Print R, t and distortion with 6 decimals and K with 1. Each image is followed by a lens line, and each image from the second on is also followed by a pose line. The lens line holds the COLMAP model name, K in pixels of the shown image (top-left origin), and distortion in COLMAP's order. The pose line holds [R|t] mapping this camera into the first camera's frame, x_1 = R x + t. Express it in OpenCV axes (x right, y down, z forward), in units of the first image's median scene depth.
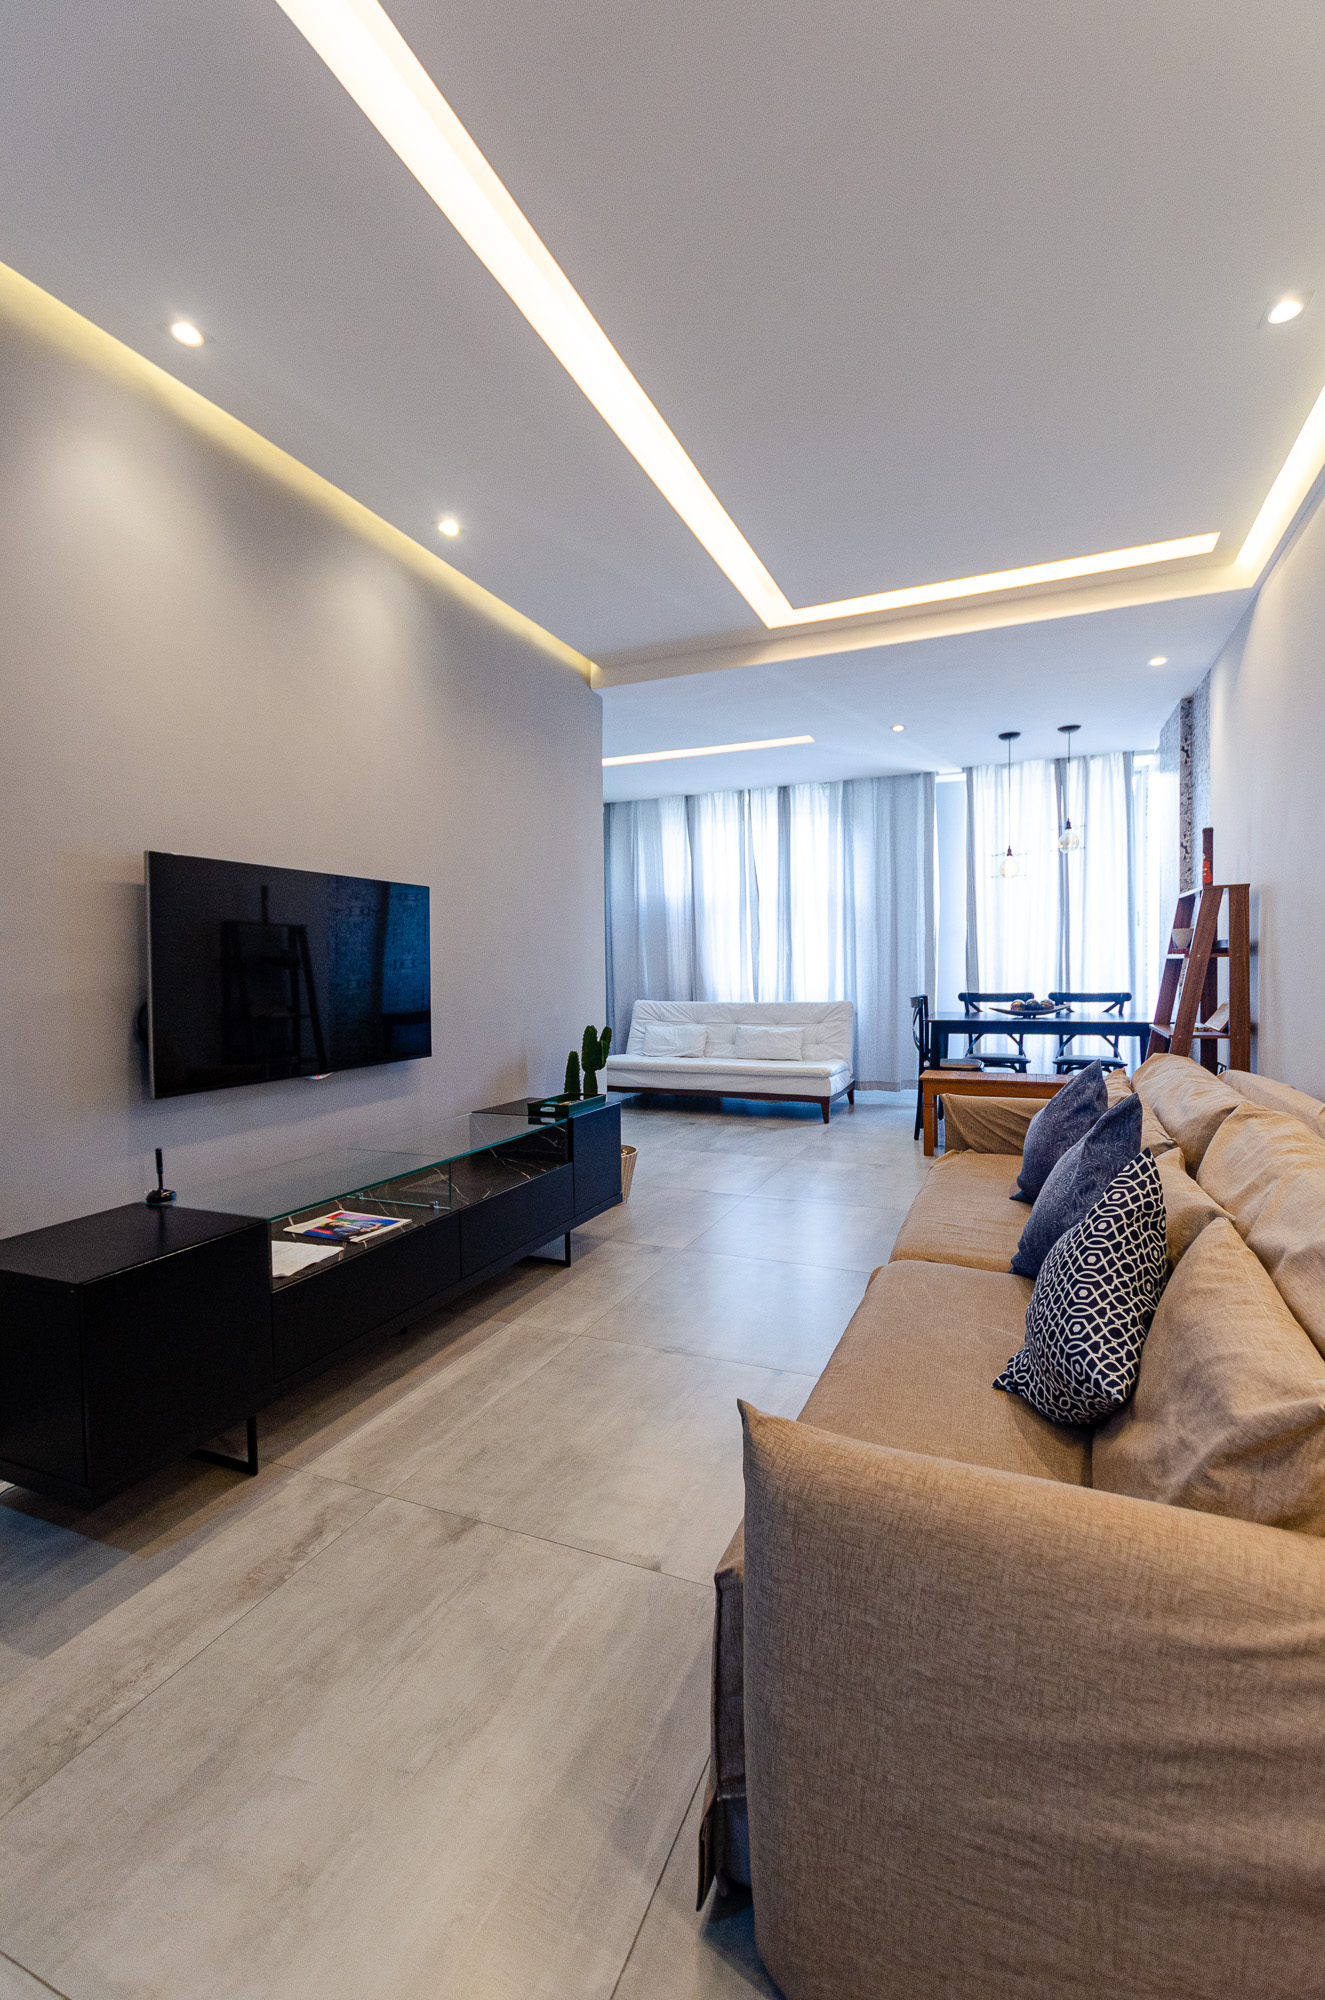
lens RADIAL K [[868.6, 0, 667.6], [0, 868.6, 984.9], [0, 0, 1]] dist [0.007297, -0.005030]
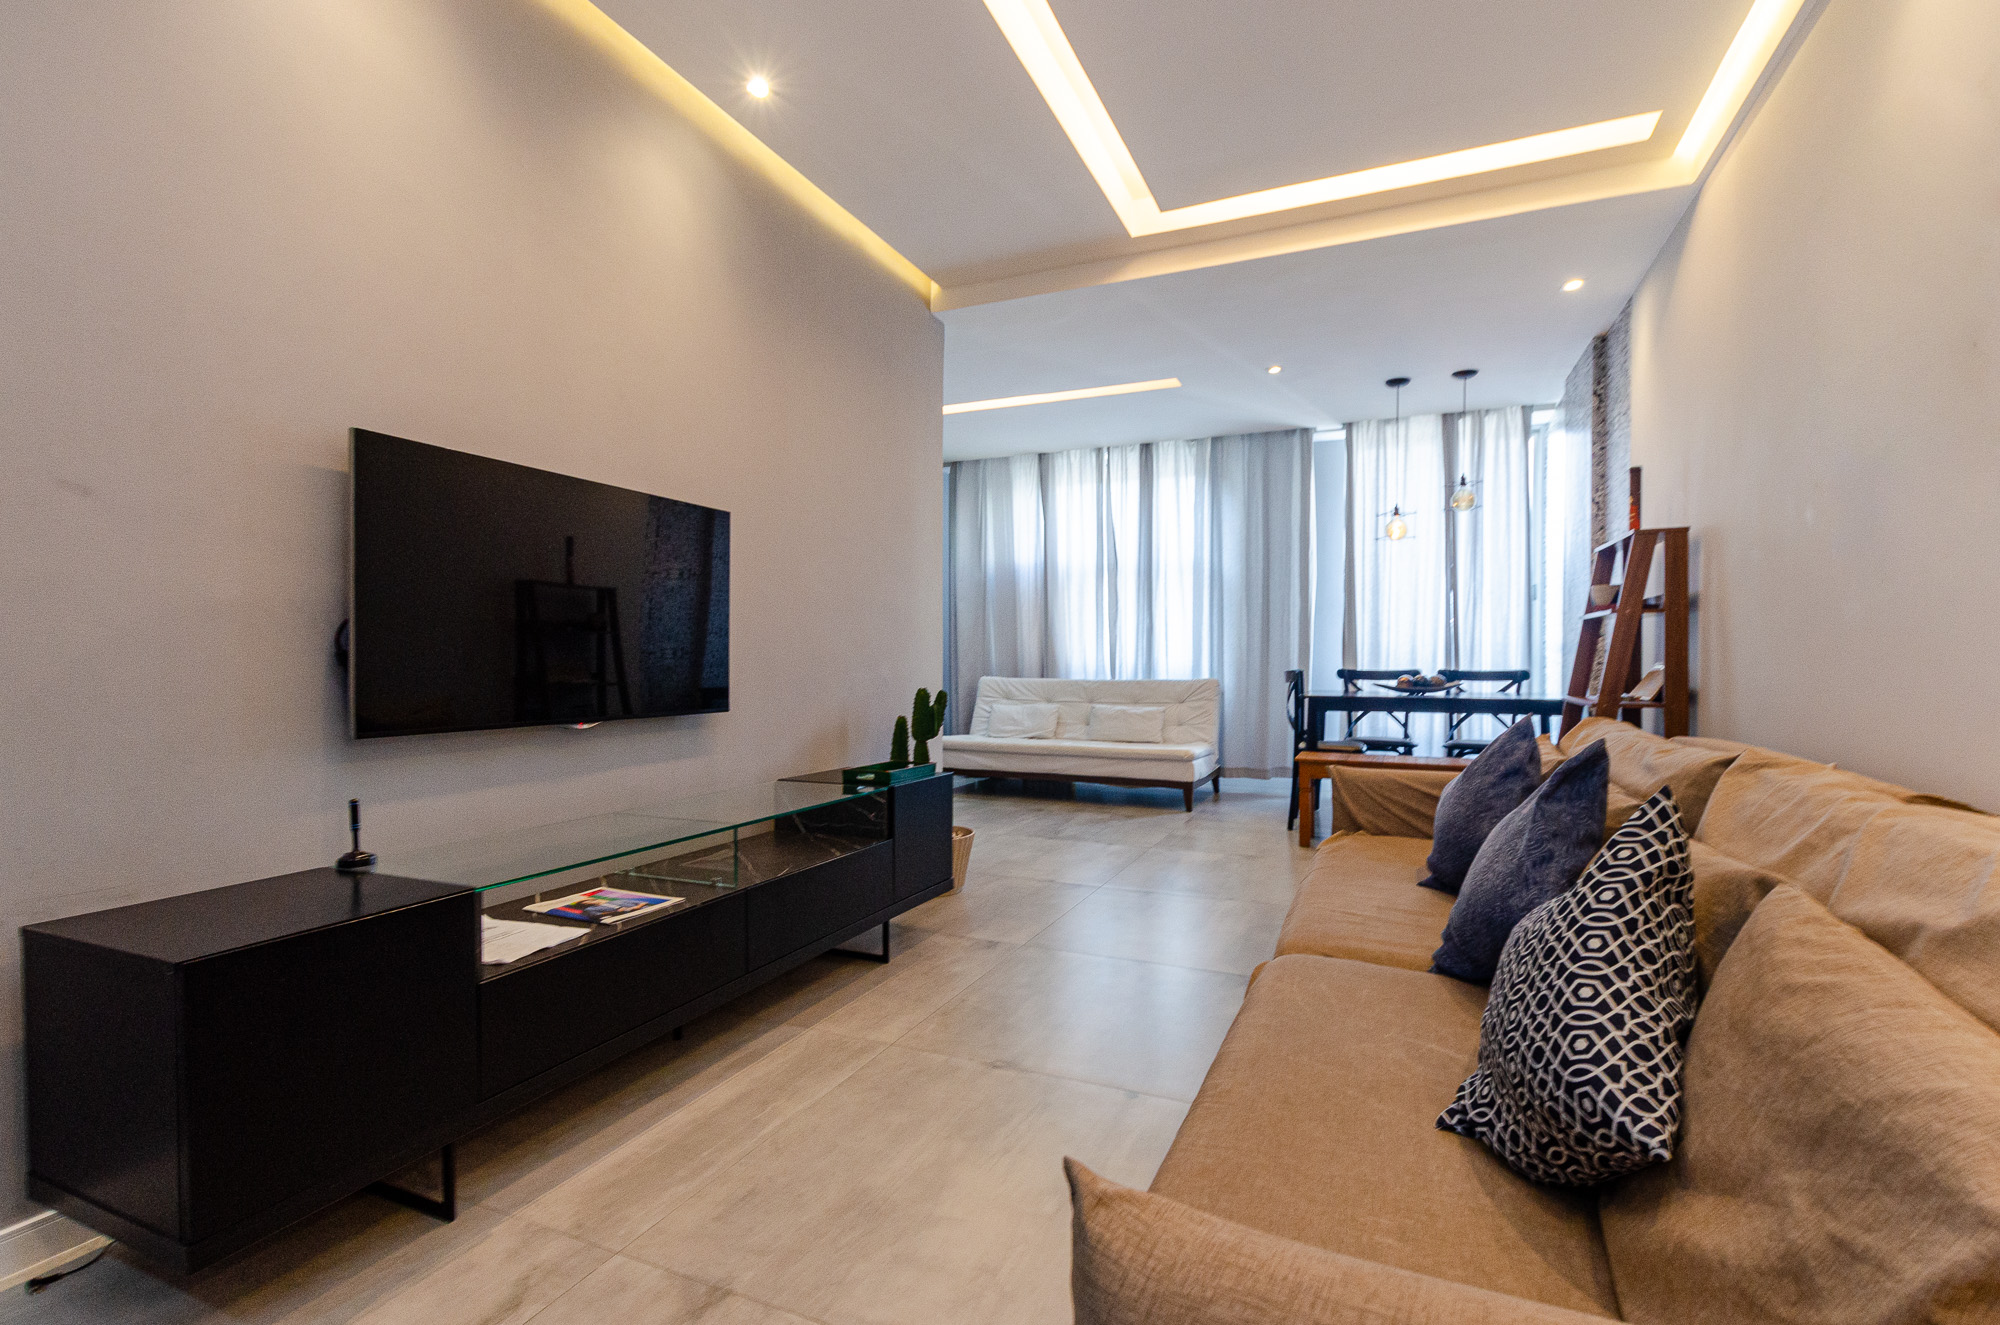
lens RADIAL K [[868.6, 0, 1008.3], [0, 868.6, 678.4], [0, 0, 1]] dist [0.007297, -0.005030]
pose [[0.999701, 0.011317, -0.021693, 0.017571], [-0.011433, 0.999921, -0.005240, 0.044711], [0.021632, 0.005486, 0.999751, 0.130485]]
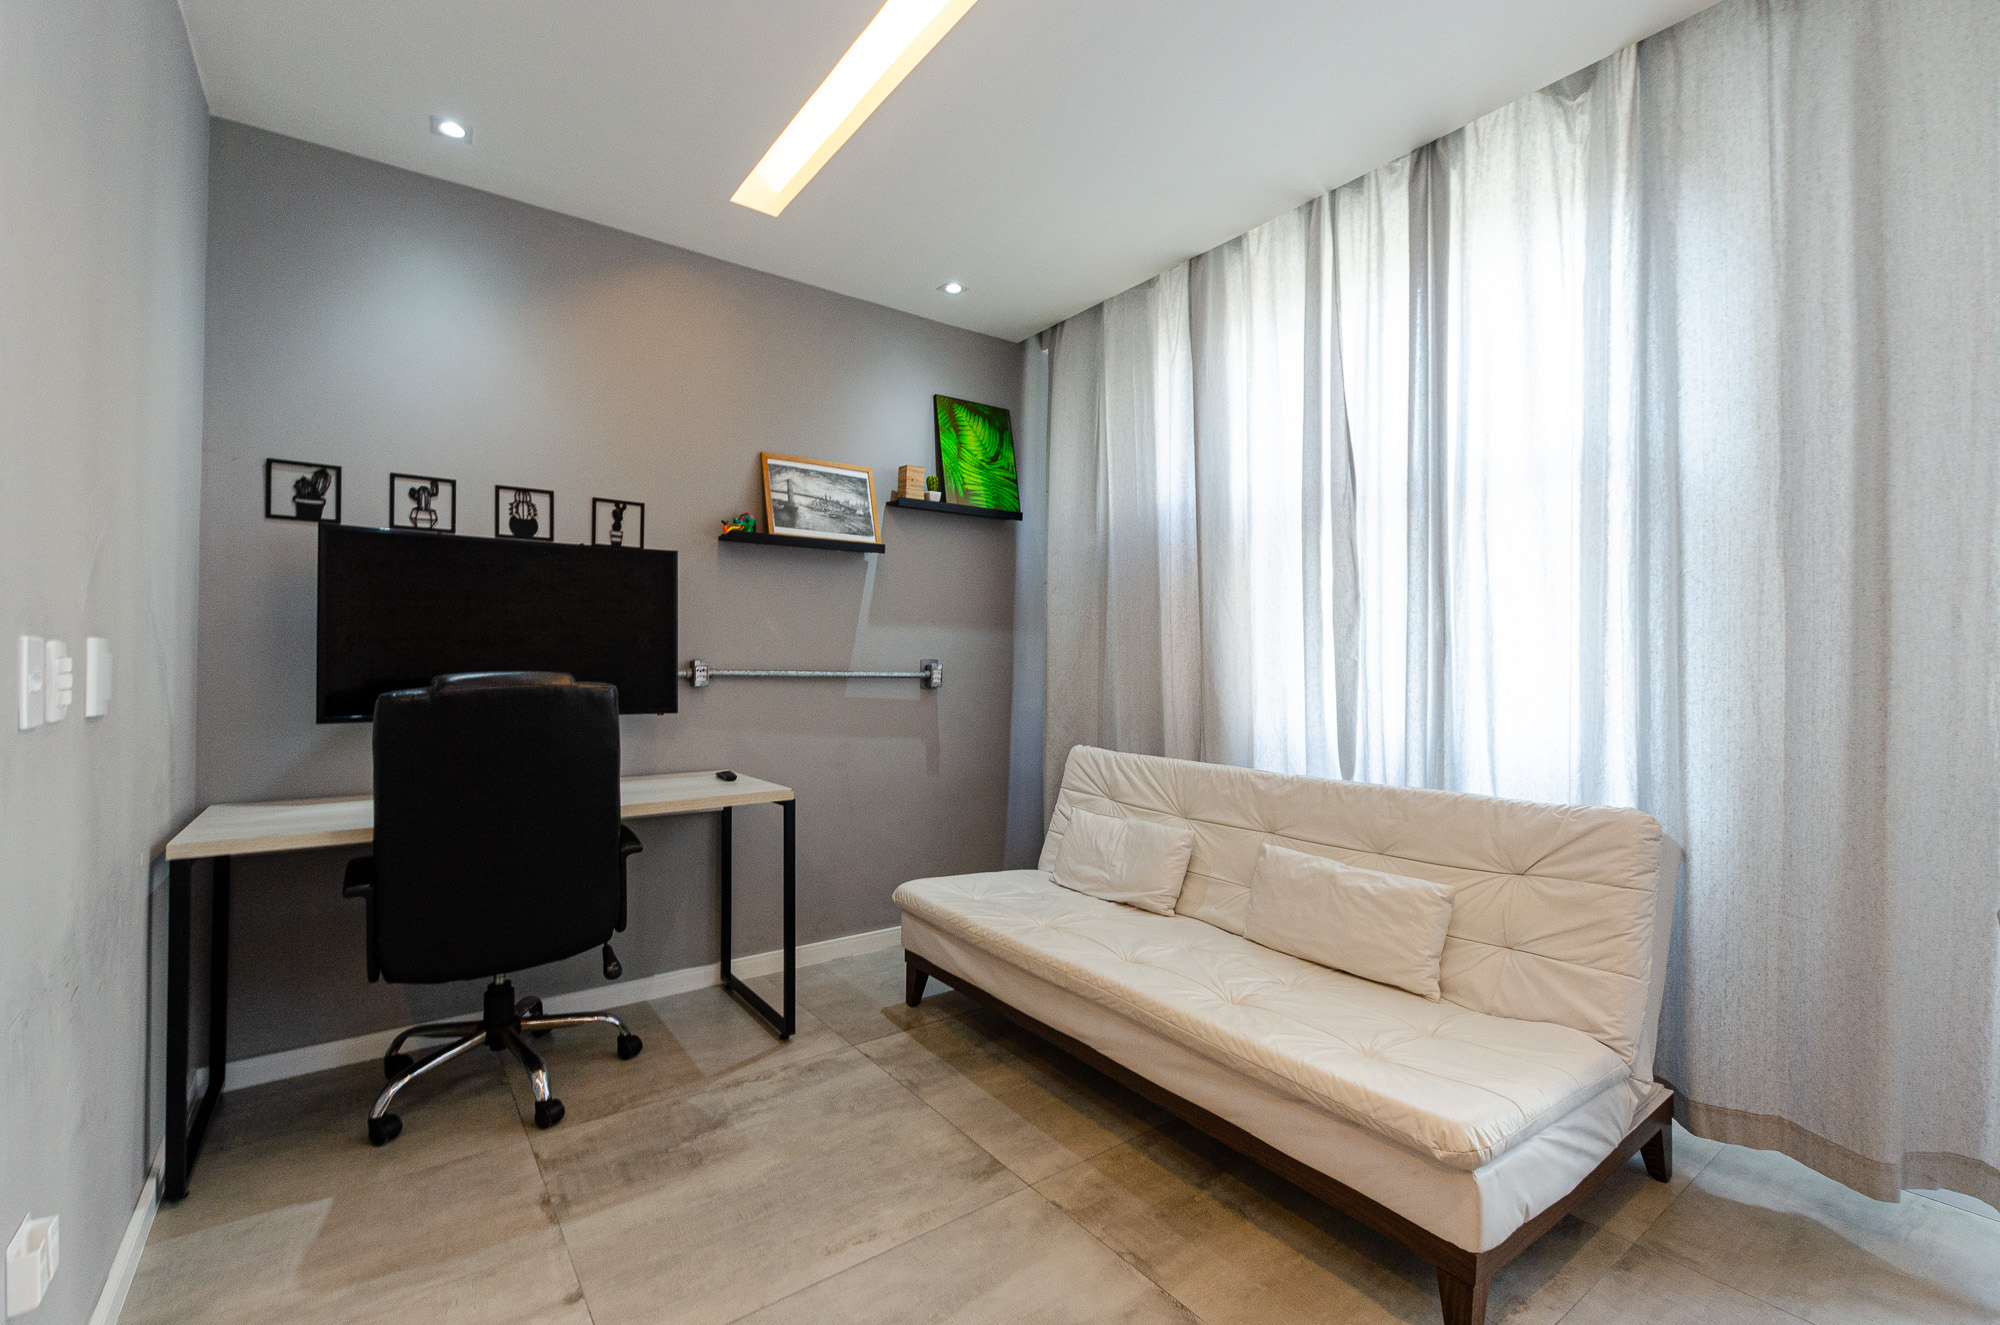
lens RADIAL K [[868.6, 0, 1012.8], [0, 868.6, 658.4], [0, 0, 1]] dist [0.007297, -0.005030]
pose [[0.869145, 0.012387, -0.494403, 0.308386], [-0.029647, 0.999193, -0.027084, -0.032388], [0.493668, 0.038198, 0.868811, 1.189044]]
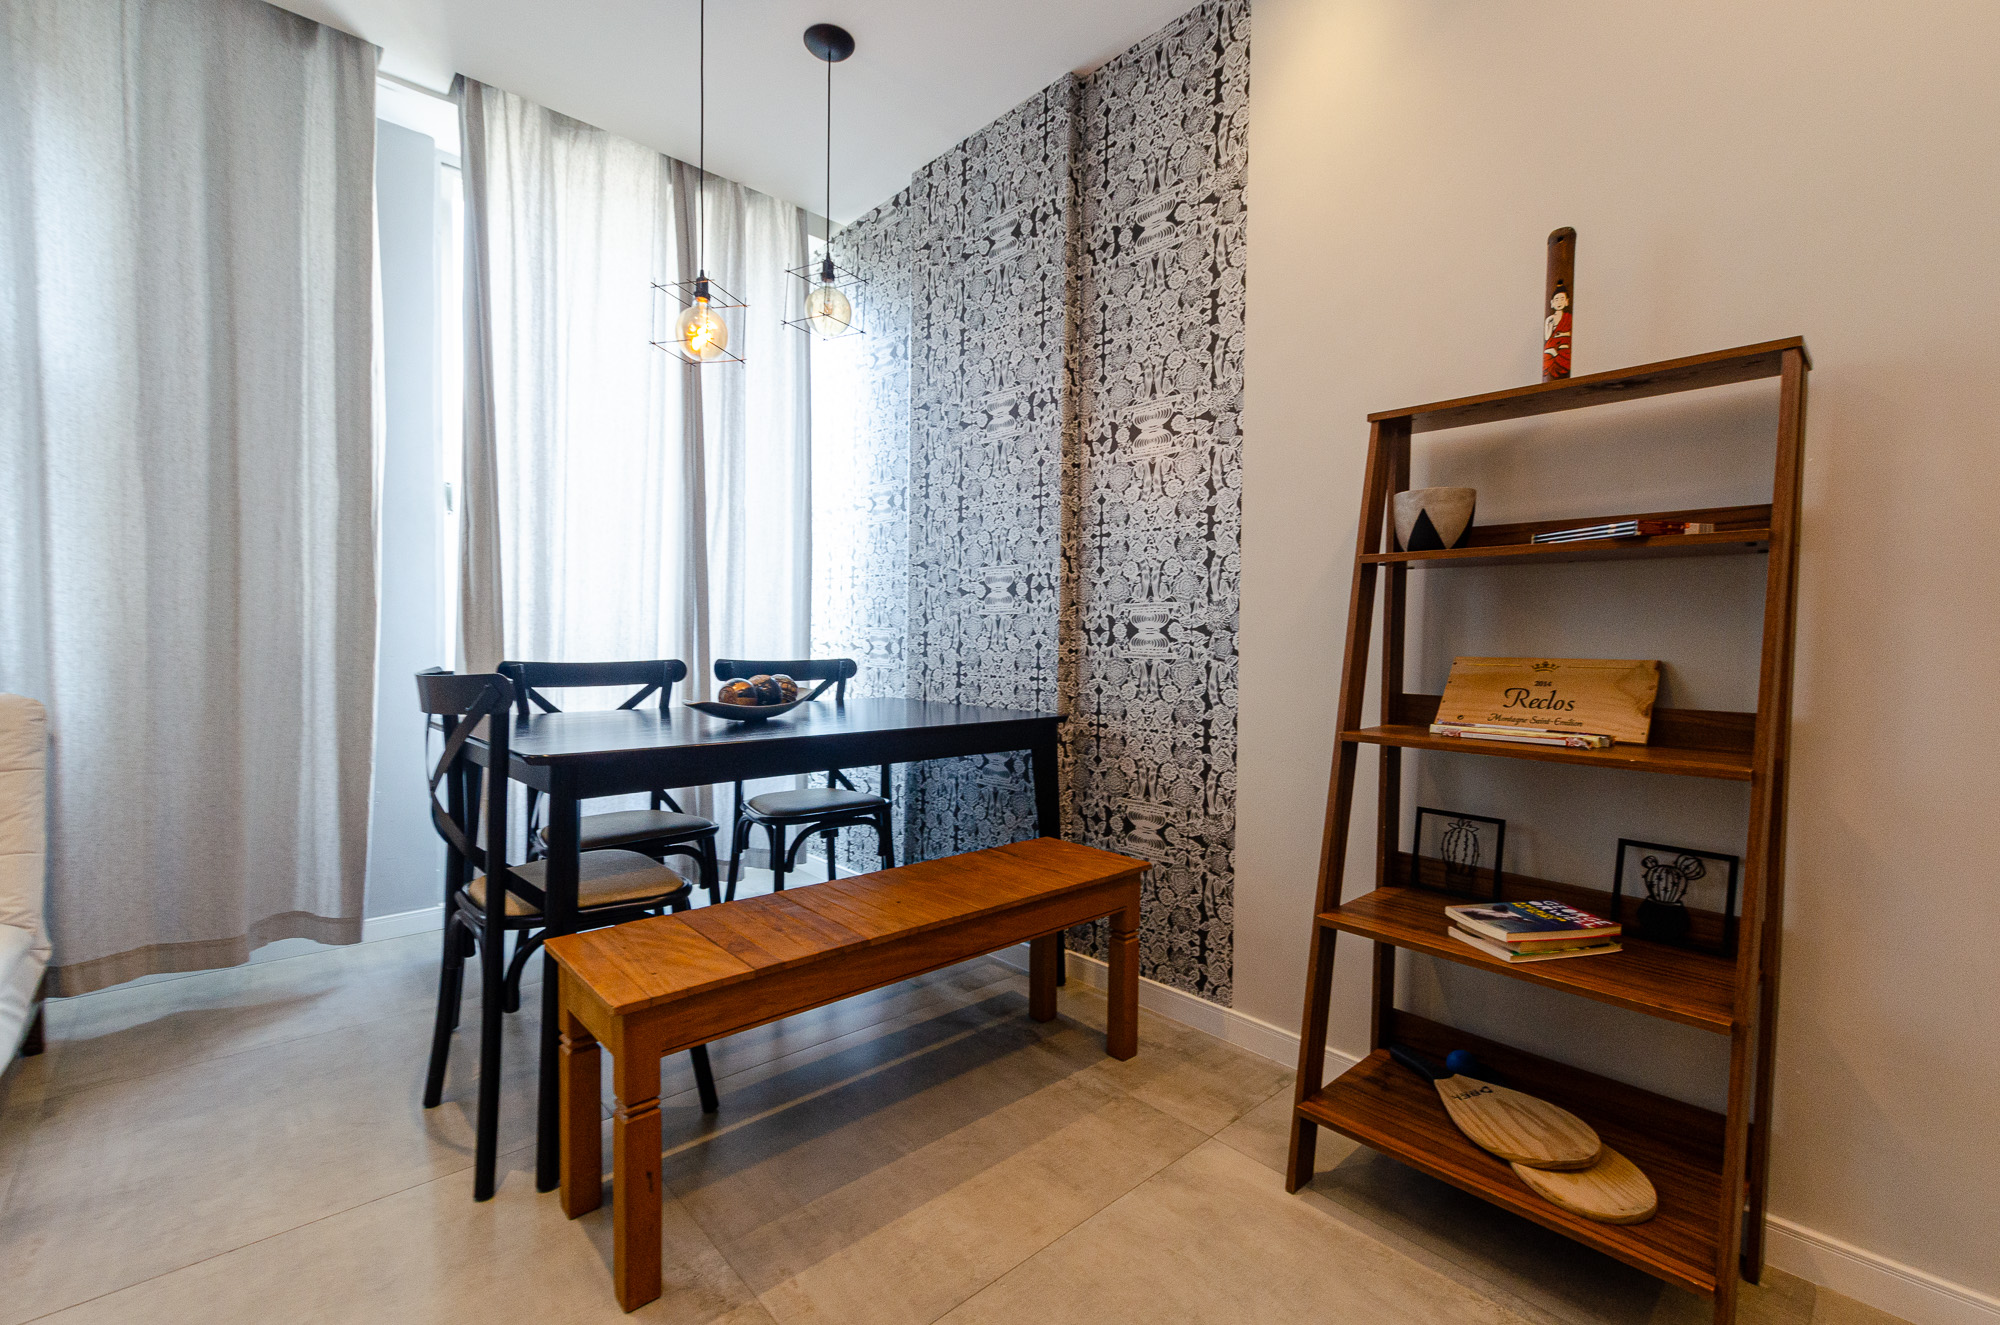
lens RADIAL K [[868.6, 0, 1017.1], [0, 868.6, 671.0], [0, 0, 1]] dist [0.007297, -0.005030]
pose [[0.406071, -0.010222, 0.913784, 0.151162], [0.007471, 0.999941, 0.007866, 0.017311], [-0.913811, 0.003632, 0.406124, 1.073270]]
